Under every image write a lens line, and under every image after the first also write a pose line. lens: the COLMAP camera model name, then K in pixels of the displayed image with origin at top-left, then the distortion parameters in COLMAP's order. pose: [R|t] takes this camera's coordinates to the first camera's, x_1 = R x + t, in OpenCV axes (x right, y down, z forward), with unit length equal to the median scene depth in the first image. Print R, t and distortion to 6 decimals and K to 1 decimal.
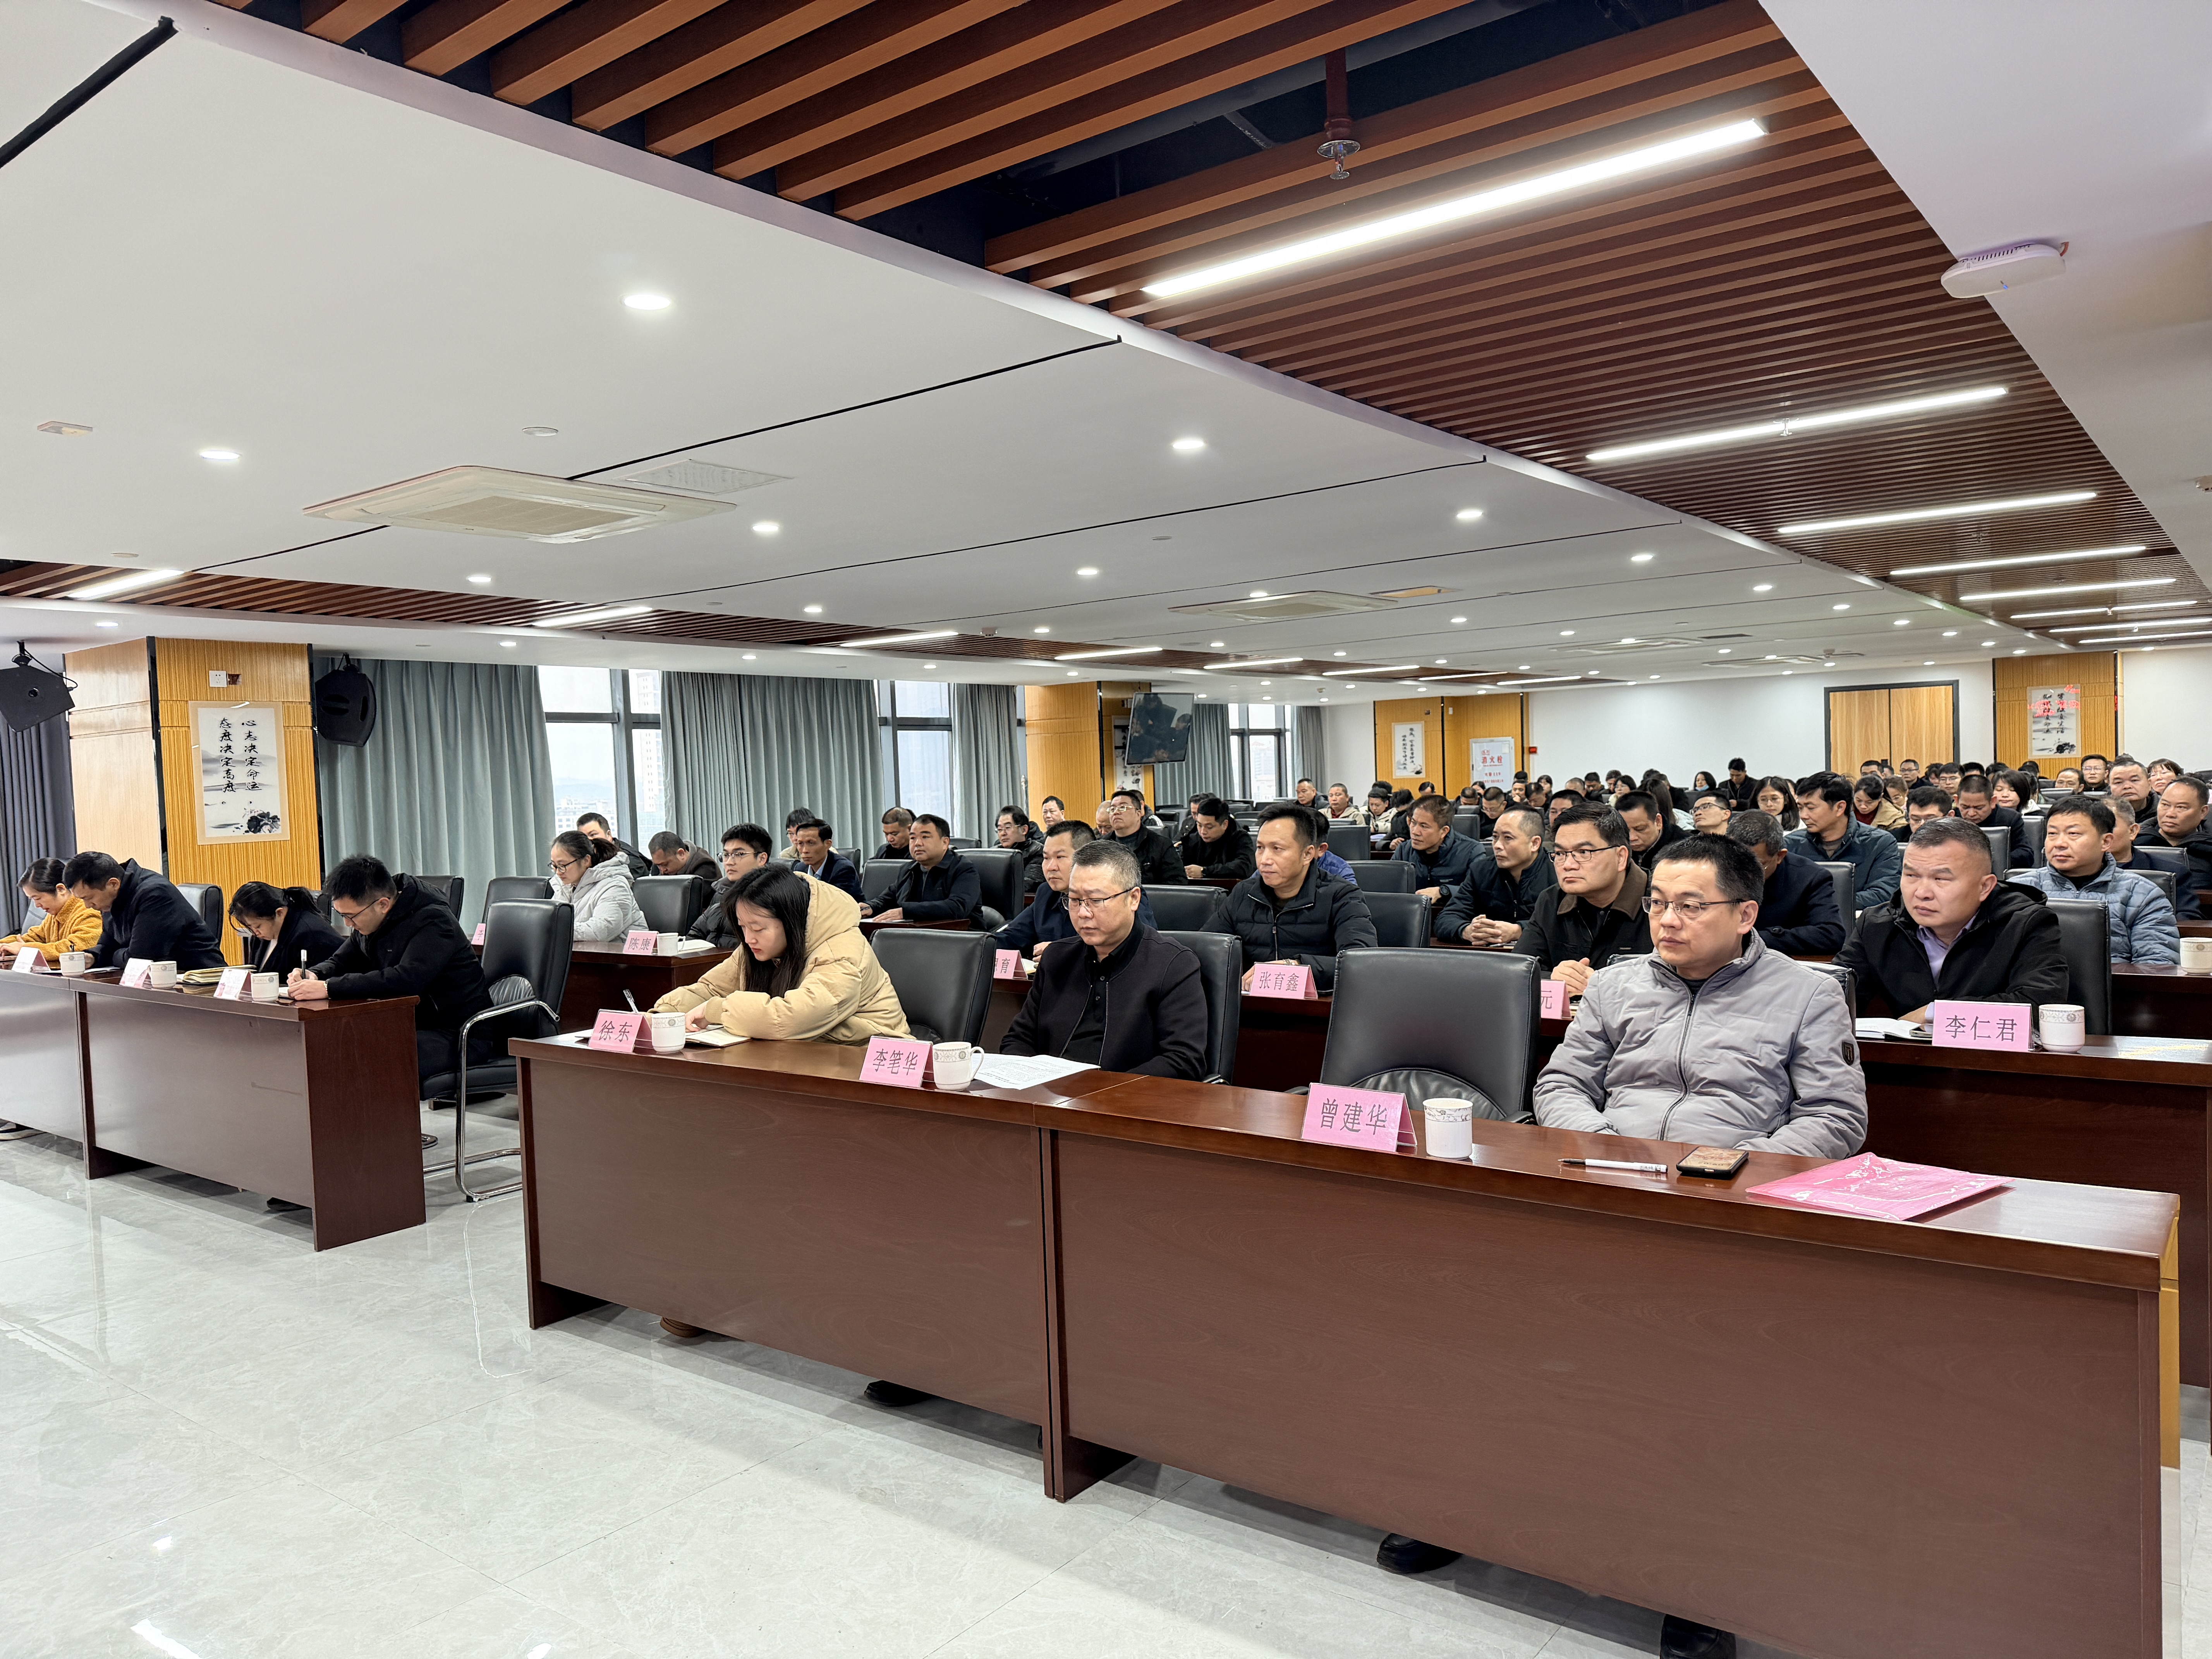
lens RADIAL K [[1532.6, 0, 1096.5], [0, 1532.6, 836.7], [0, 0, 1]] dist [0.062284, -0.055177]
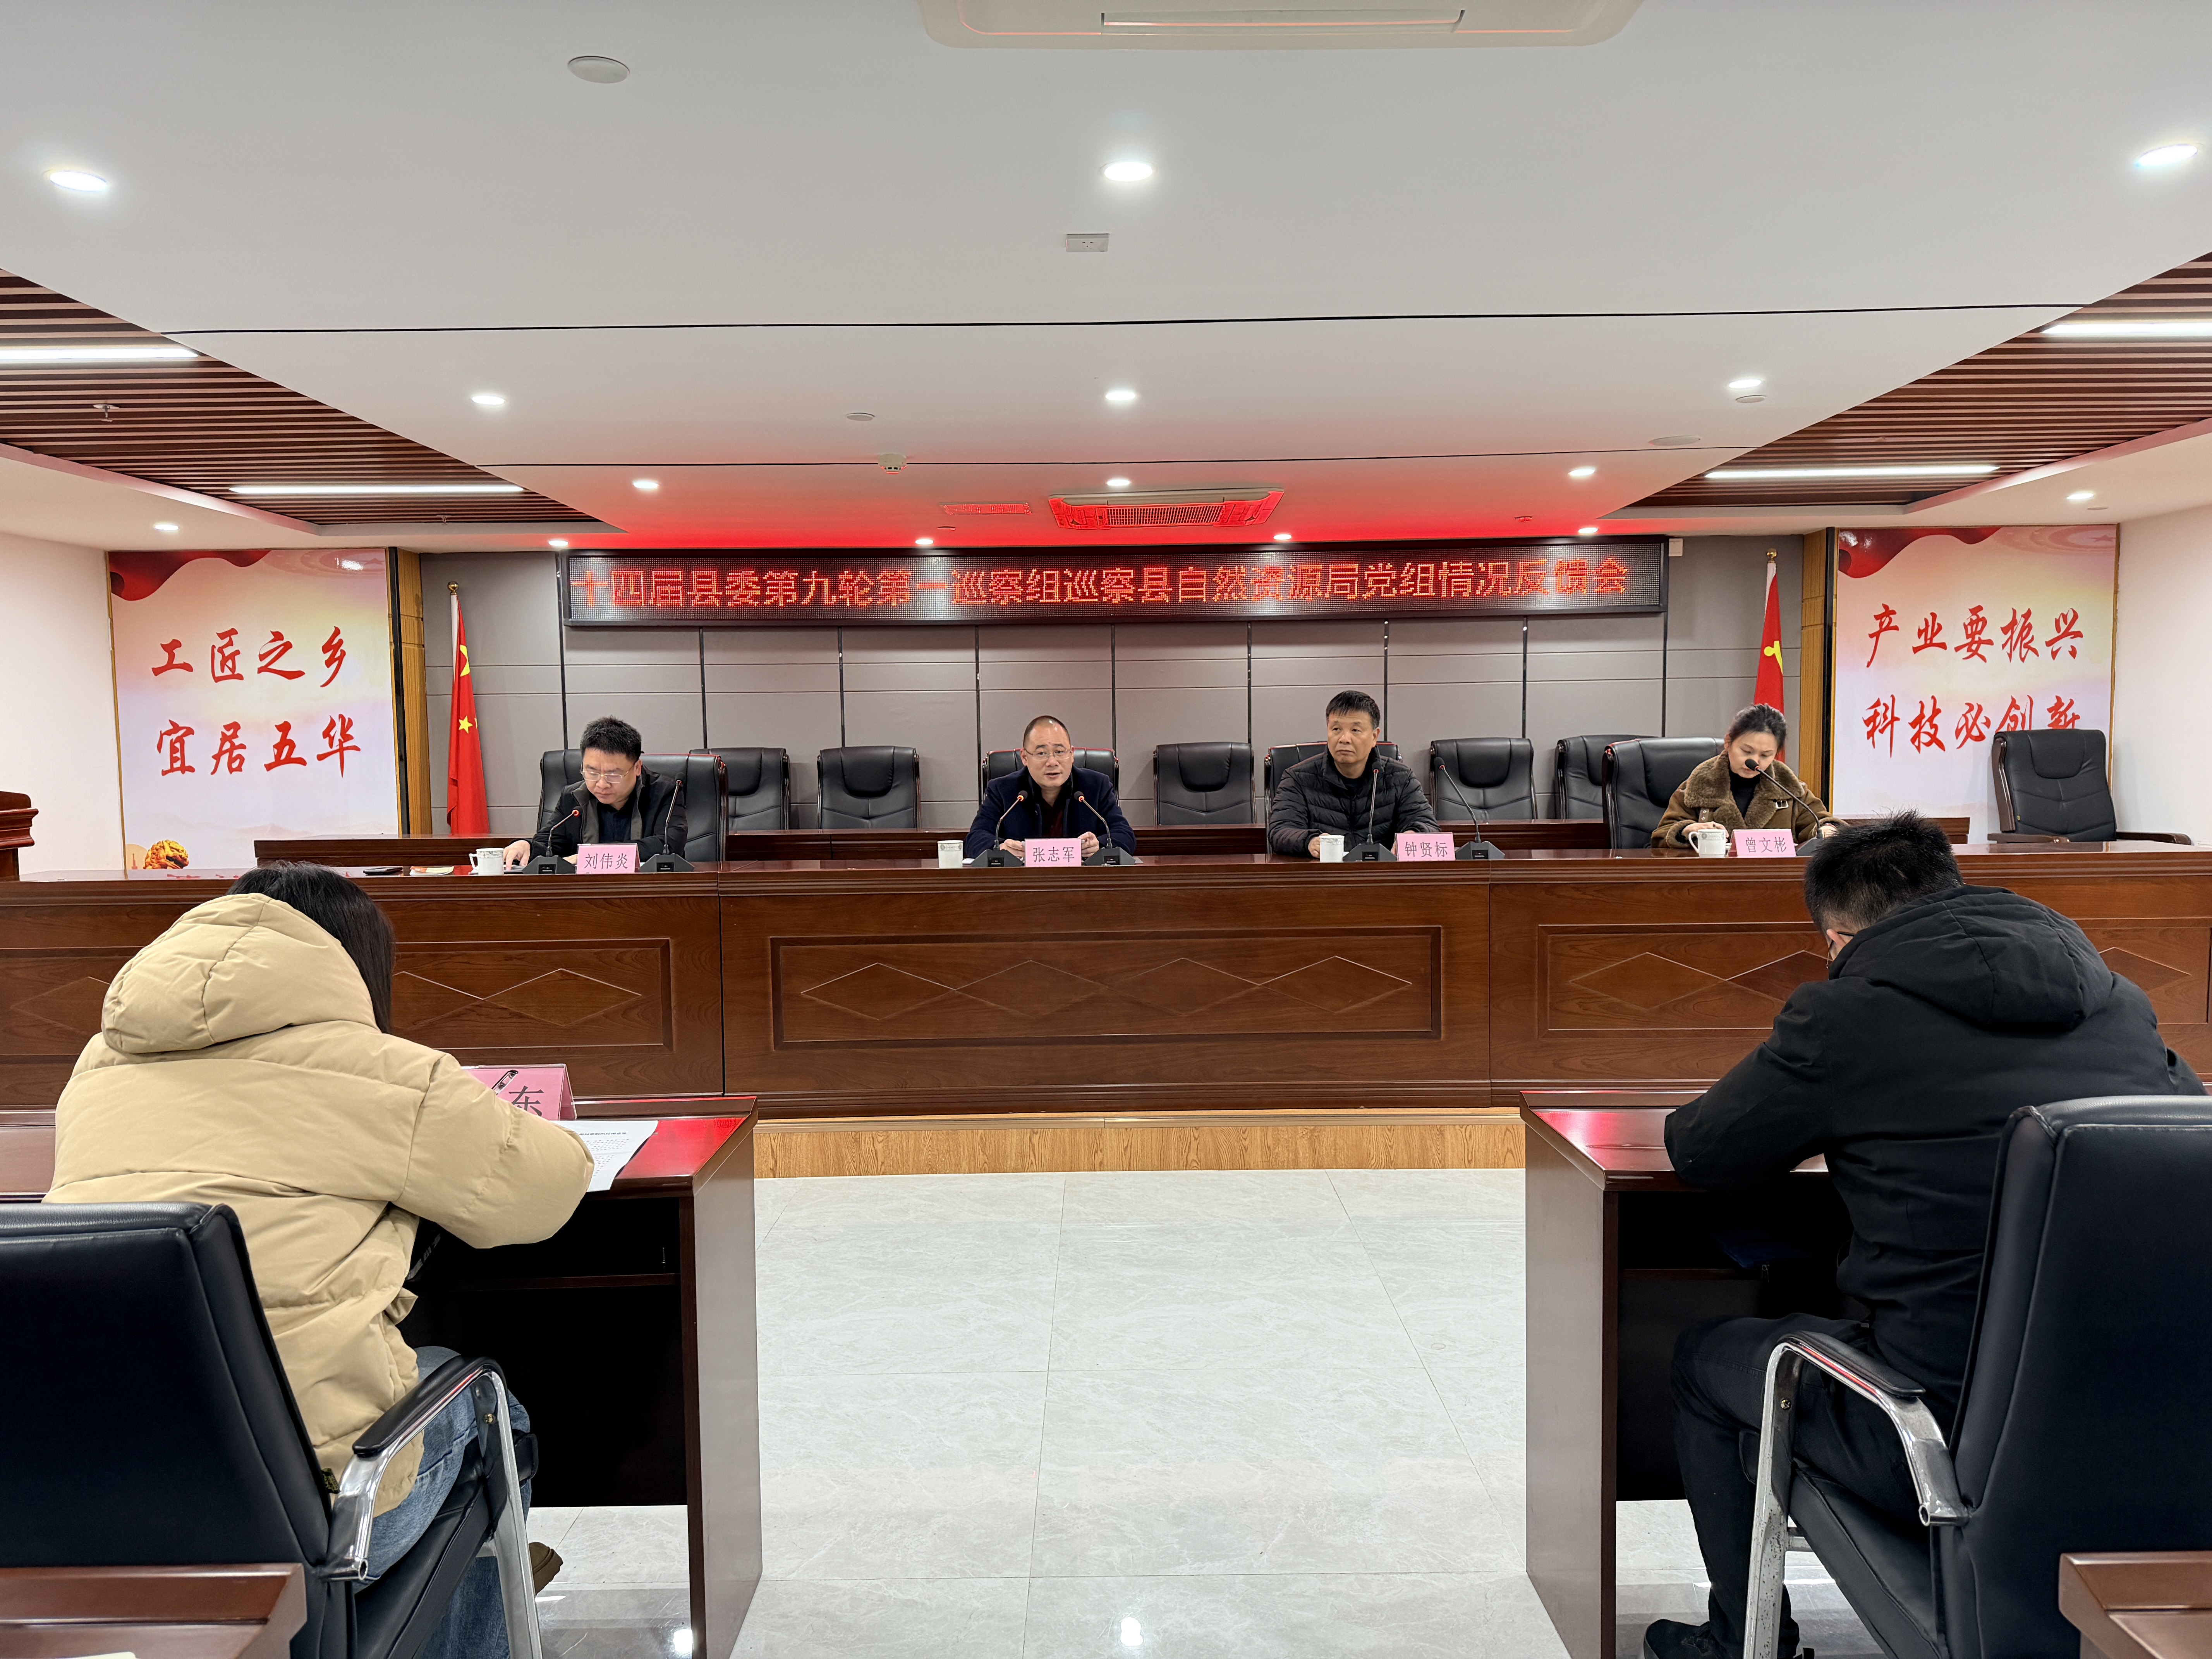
lens RADIAL K [[1532.6, 0, 1112.5], [0, 1532.6, 830.9], [0, 0, 1]] dist [0.062284, -0.055177]
pose [[-0.781909, 0.086615, -0.617346, -0.072703], [0.017536, 0.992965, 0.117104, -0.027361], [0.623145, 0.080739, -0.777927, 0.935712]]
